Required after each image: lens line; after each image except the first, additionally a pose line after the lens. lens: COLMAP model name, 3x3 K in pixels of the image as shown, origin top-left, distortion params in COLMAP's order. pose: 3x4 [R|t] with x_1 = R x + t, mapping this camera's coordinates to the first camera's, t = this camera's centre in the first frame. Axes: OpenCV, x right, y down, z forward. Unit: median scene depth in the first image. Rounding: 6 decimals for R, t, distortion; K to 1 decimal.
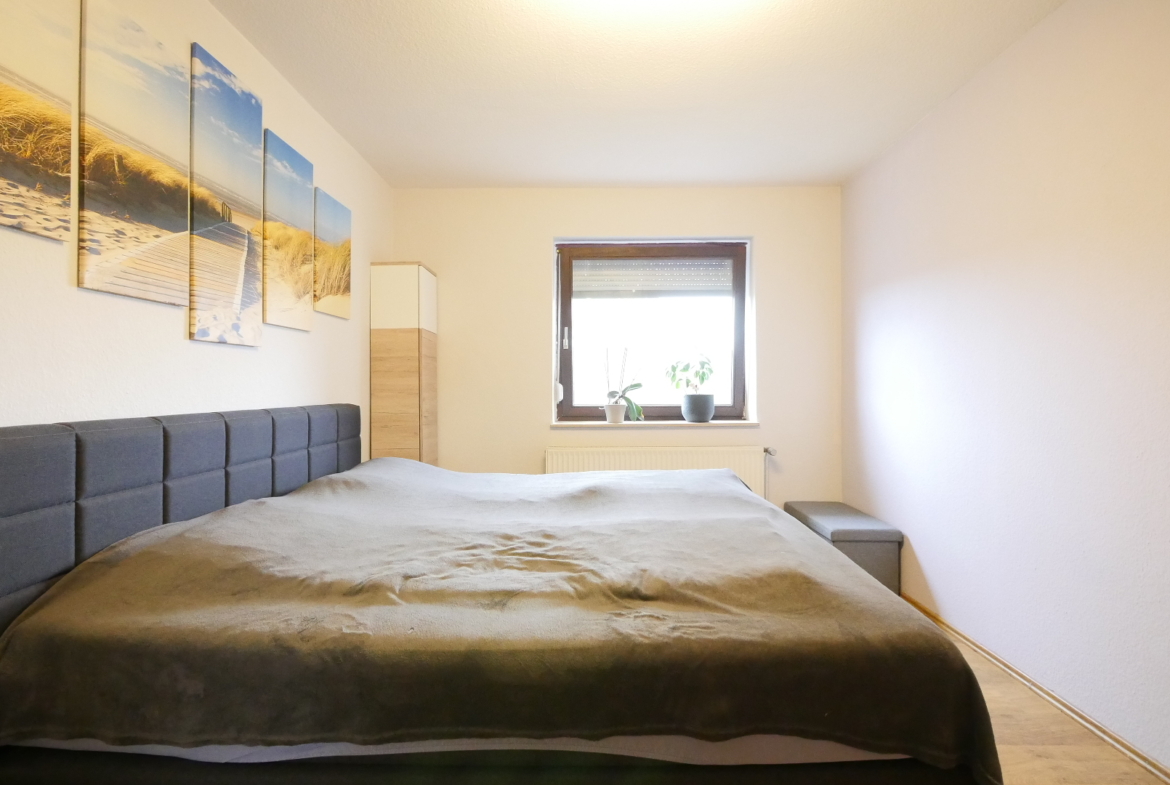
lens RADIAL K [[587.5, 0, 586.5], [0, 587.5, 387.5], [0, 0, 1]] dist [-0.007249, 0.001960]
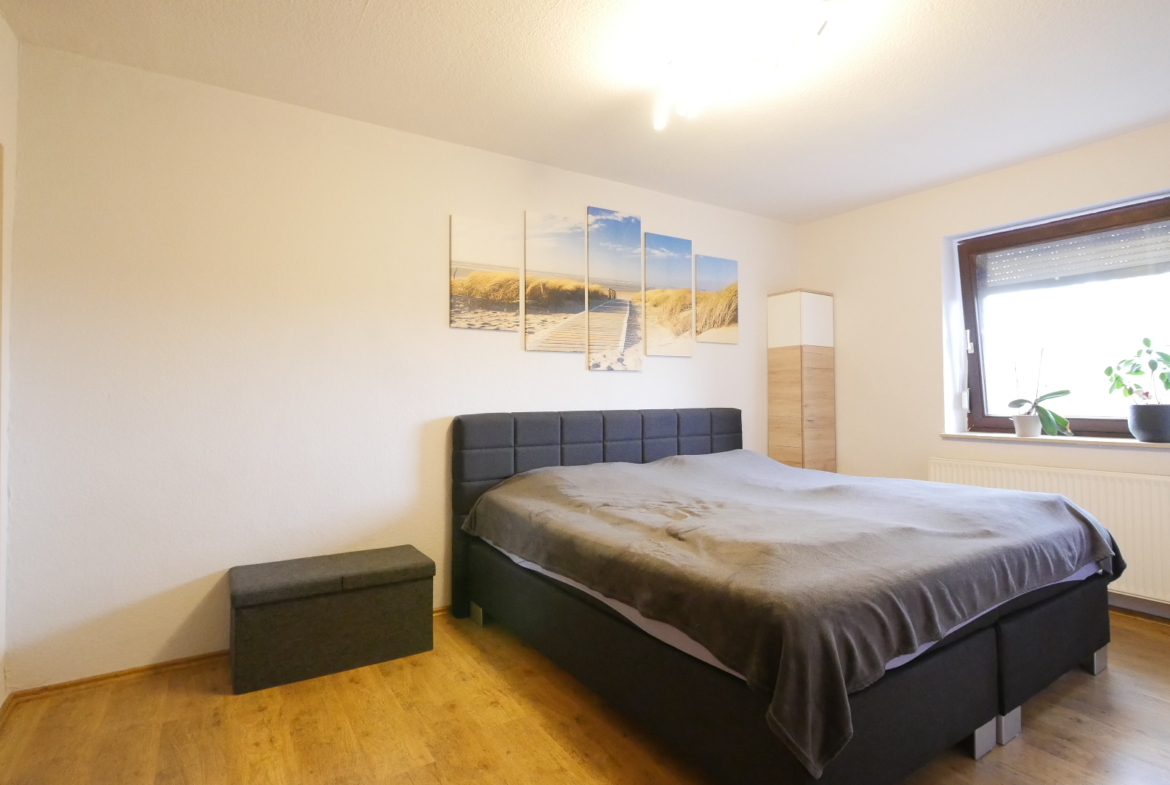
lens RADIAL K [[587.5, 0, 585.9], [0, 587.5, 393.2], [0, 0, 1]] dist [-0.007249, 0.001960]
pose [[0.552651, -0.002647, -0.833409, 0.751528], [0.002220, 0.999996, -0.001704, -0.005303], [0.833410, -0.000908, 0.552655, -0.013868]]
